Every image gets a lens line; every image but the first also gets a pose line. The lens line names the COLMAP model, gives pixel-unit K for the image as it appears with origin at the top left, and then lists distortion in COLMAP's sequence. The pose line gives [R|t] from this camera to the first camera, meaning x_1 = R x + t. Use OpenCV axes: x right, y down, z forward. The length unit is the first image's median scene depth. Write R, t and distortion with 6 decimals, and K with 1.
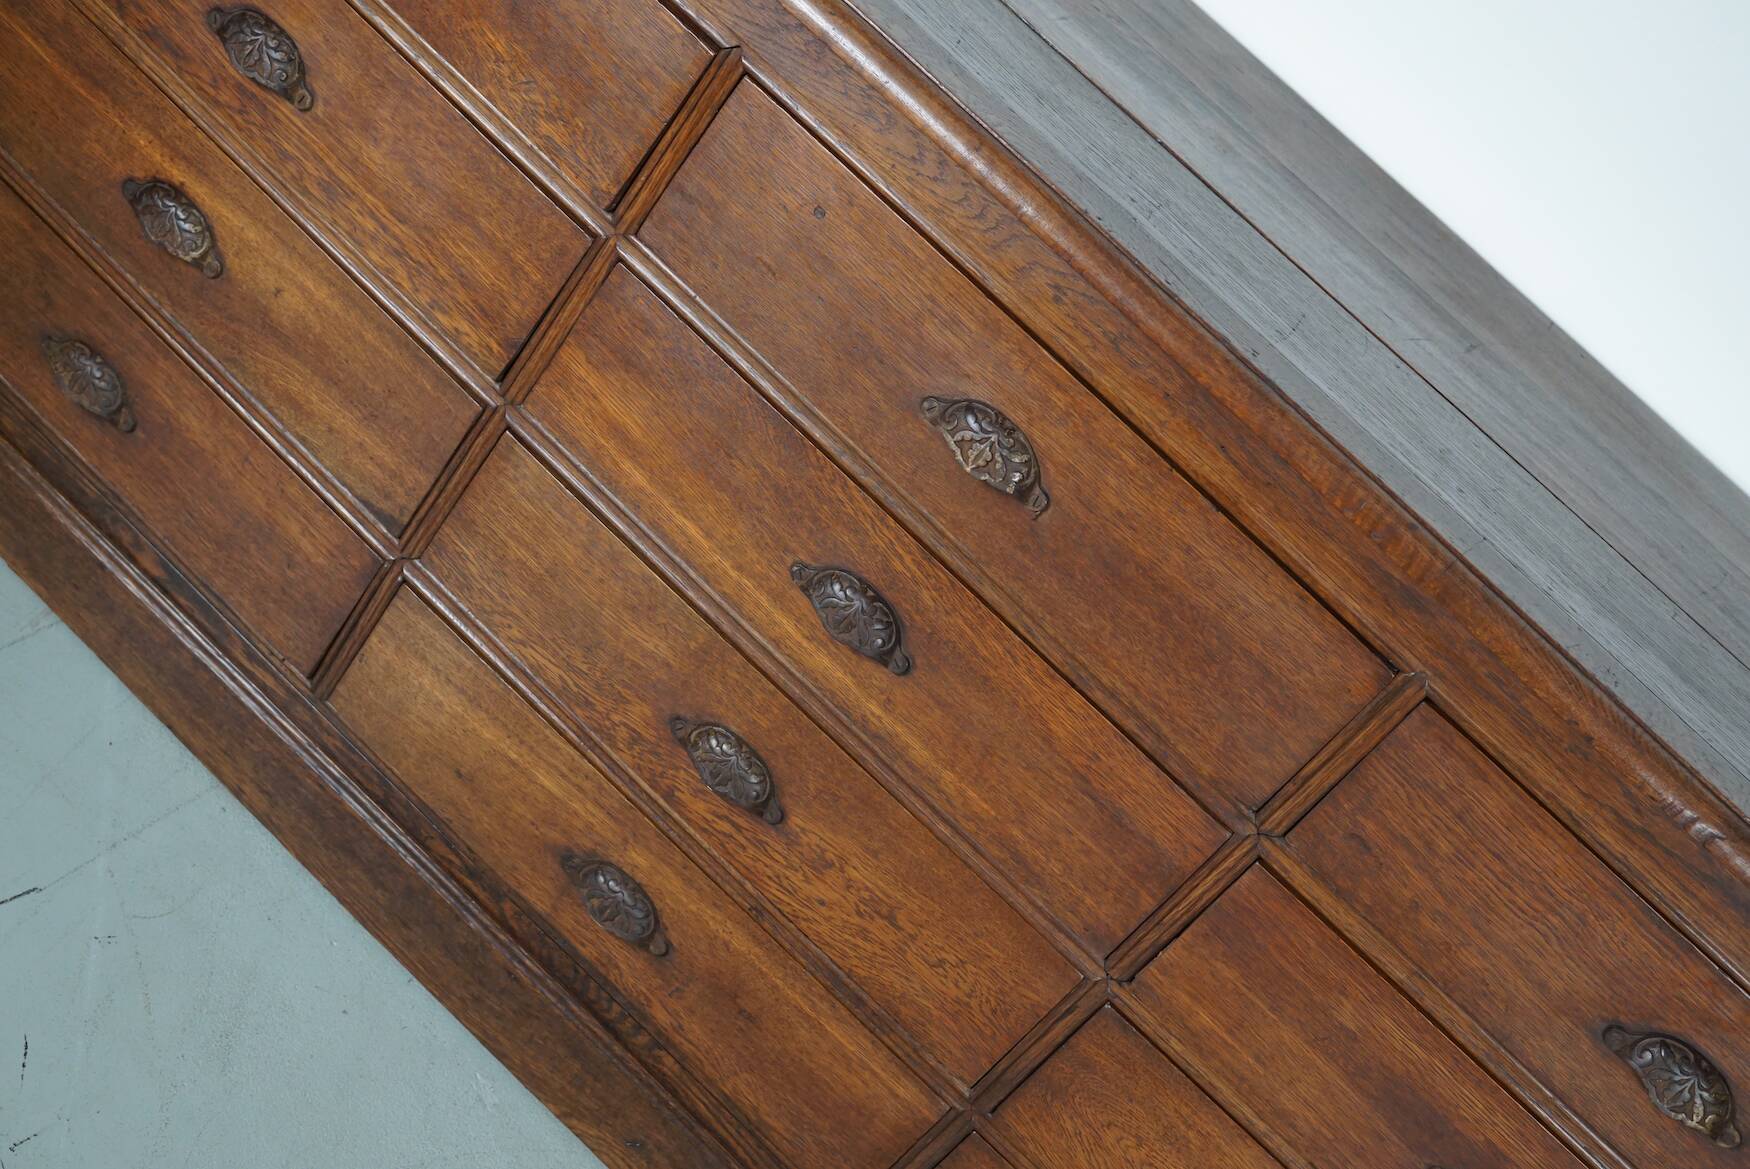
lens RADIAL K [[2252.7, 0, 879.7], [0, 2252.7, 588.4], [0, 0, 1]] dist [-0.089919, 0.000000]
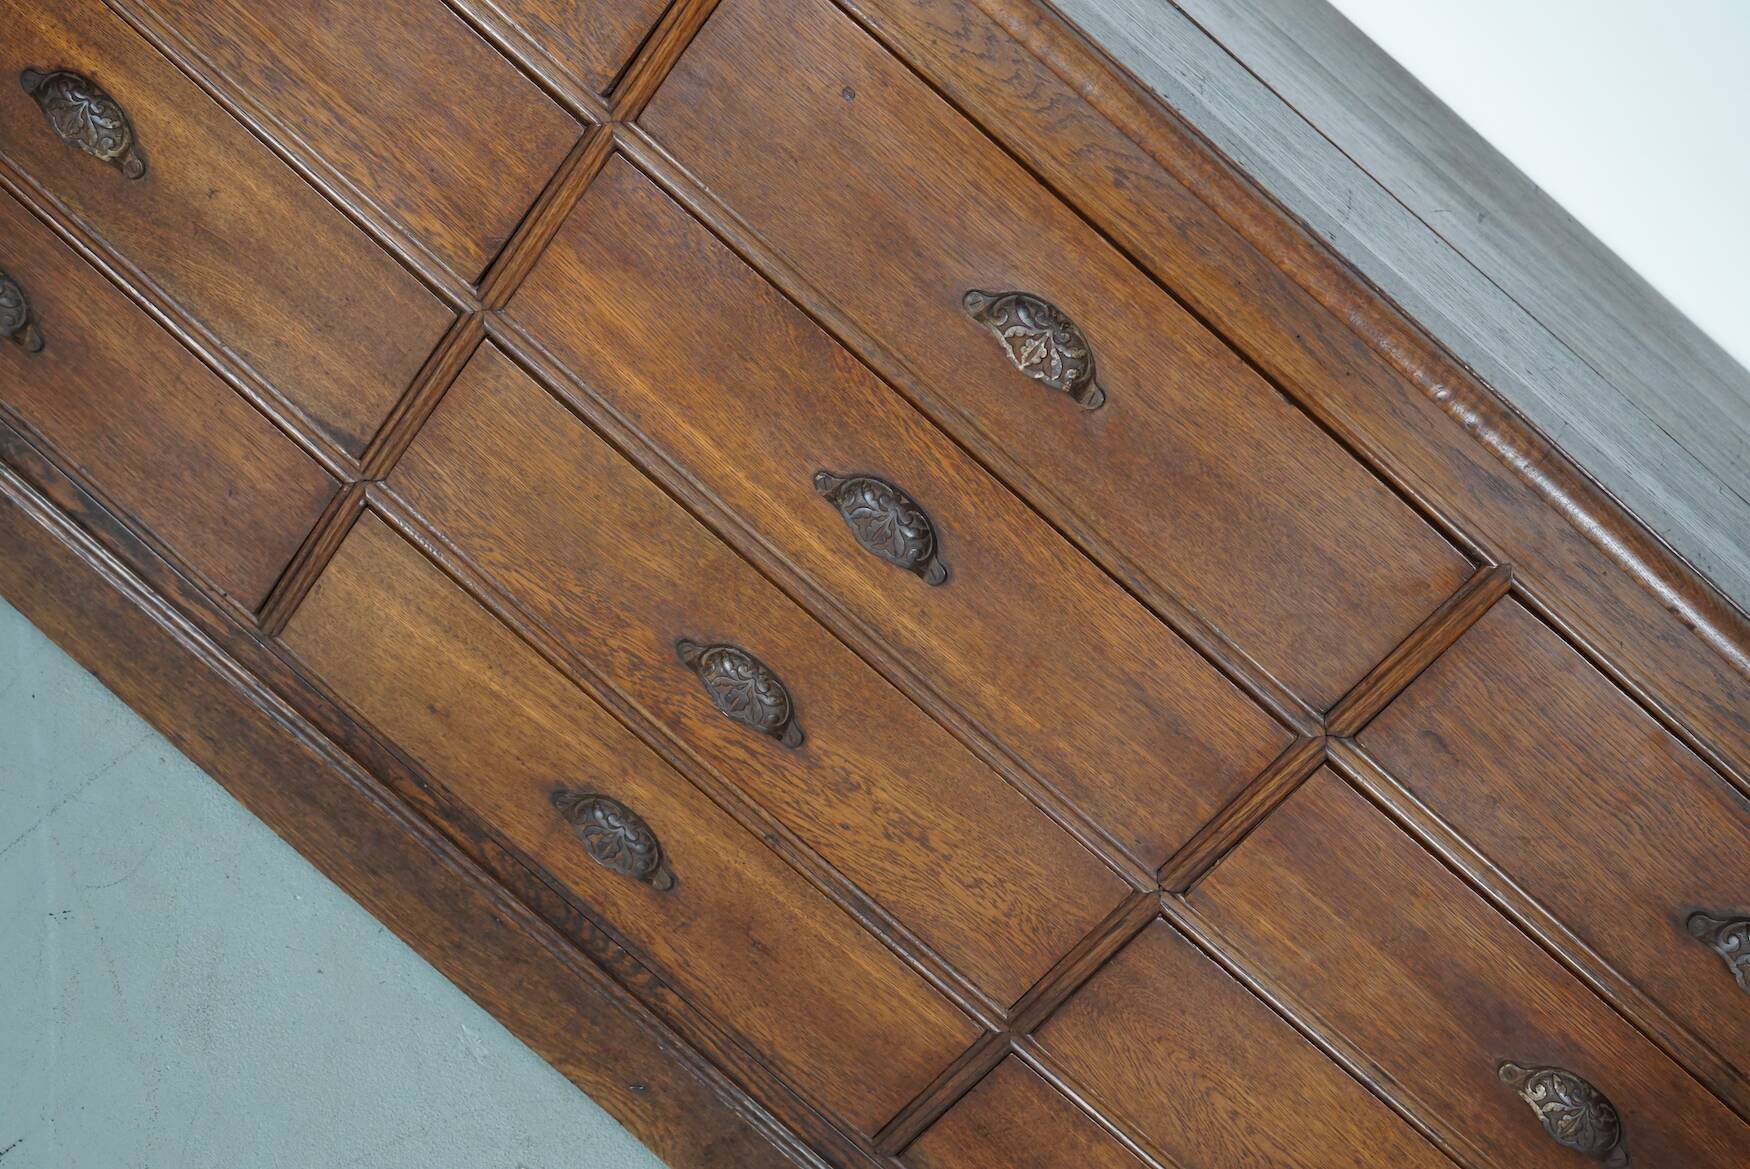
lens RADIAL K [[2252.7, 0, 886.0], [0, 2252.7, 584.4], [0, 0, 1]] dist [-0.089919, 0.000000]
pose [[0.991331, -0.048415, 0.122139, -0.122606], [0.040481, 0.996956, 0.066627, -0.024952], [-0.124993, -0.061105, 0.990274, 0.068078]]
